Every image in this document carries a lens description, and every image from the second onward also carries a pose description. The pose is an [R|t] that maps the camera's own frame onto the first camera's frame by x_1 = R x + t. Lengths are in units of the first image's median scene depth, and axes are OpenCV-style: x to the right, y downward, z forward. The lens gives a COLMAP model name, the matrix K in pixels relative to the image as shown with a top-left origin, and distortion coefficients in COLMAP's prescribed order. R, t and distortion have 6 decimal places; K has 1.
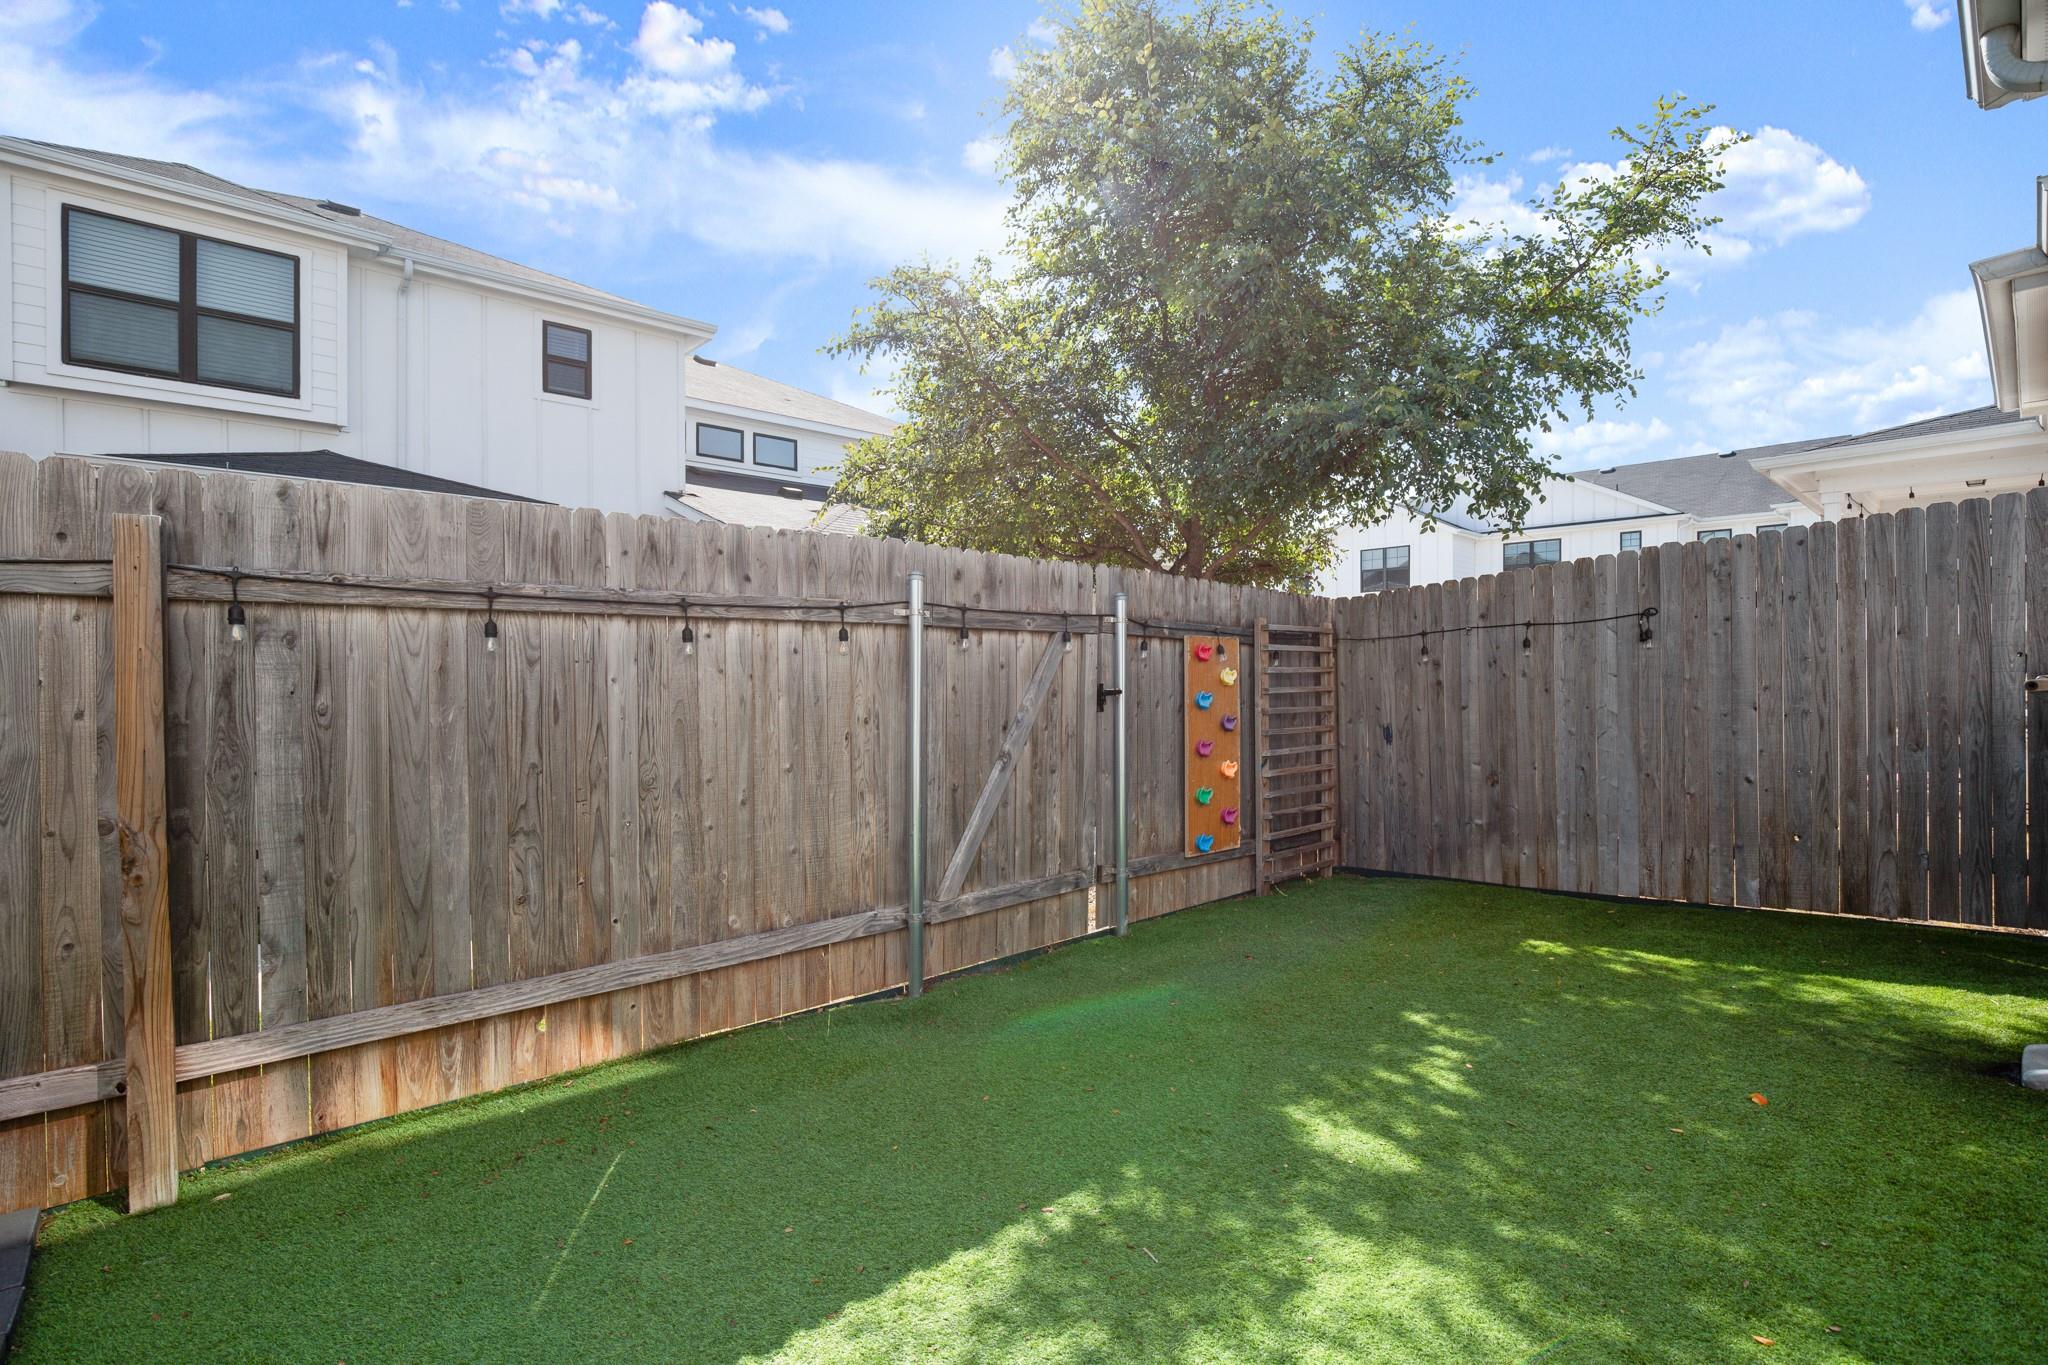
lens RADIAL K [[945.5, 0, 1025.6], [0, 945.5, 680.7], [0, 0, 1]] dist [0.000997, 0.000037]
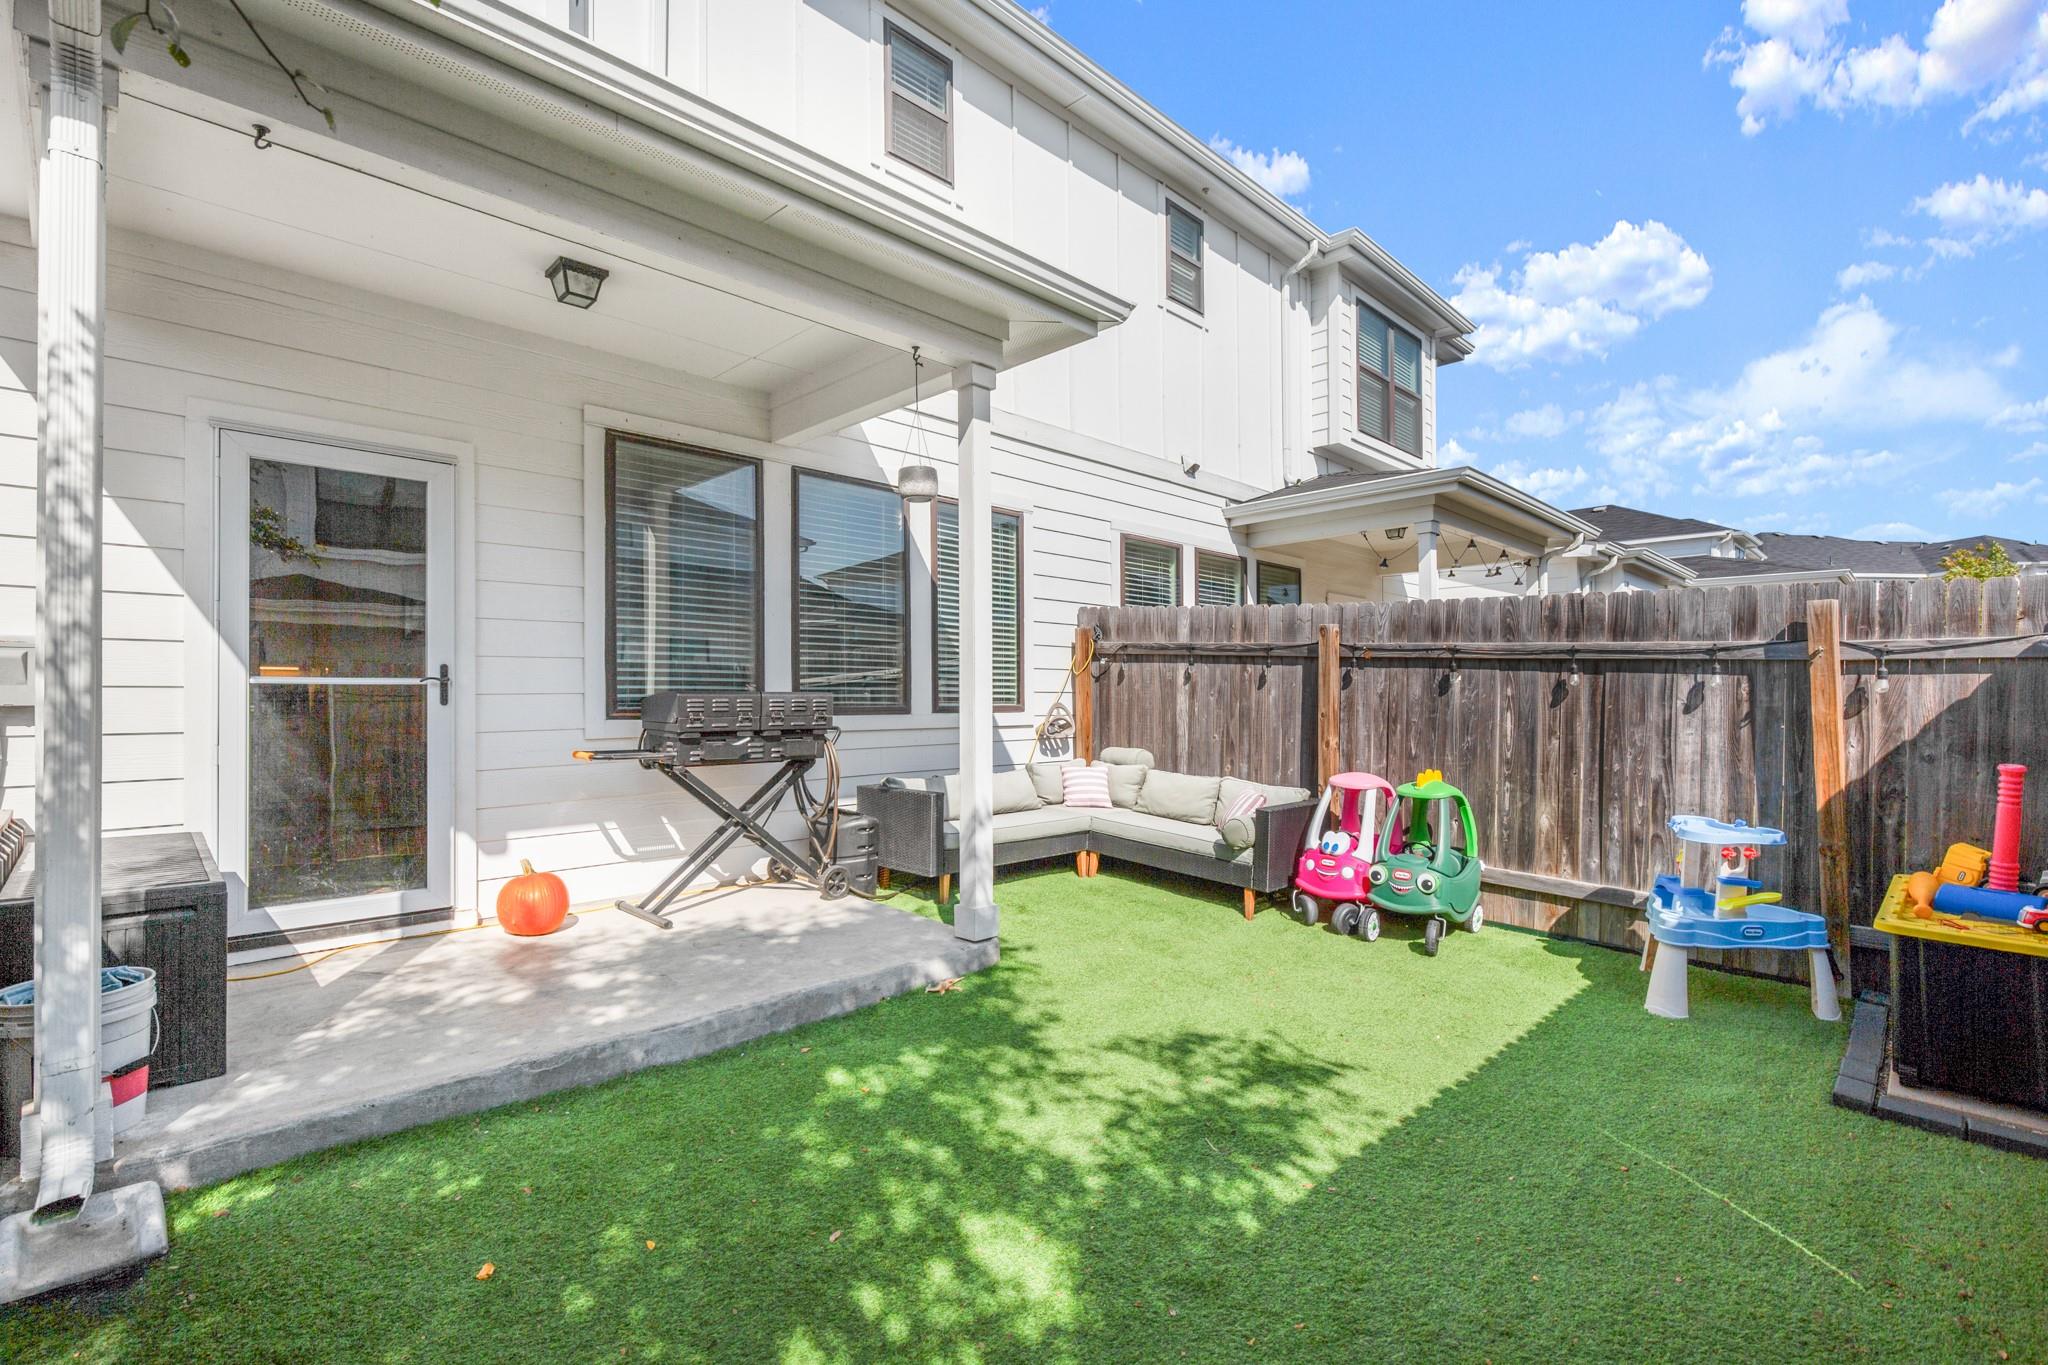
lens RADIAL K [[919.9, 0, 1022.7], [0, 919.9, 687.1], [0, 0, 1]] dist [0.000294, 0.000036]
pose [[-0.999099, 0.012390, -0.040585, 0.428314], [0.012555, 0.999914, -0.003820, -0.053069], [0.040534, -0.004326, -0.999169, 2.202952]]
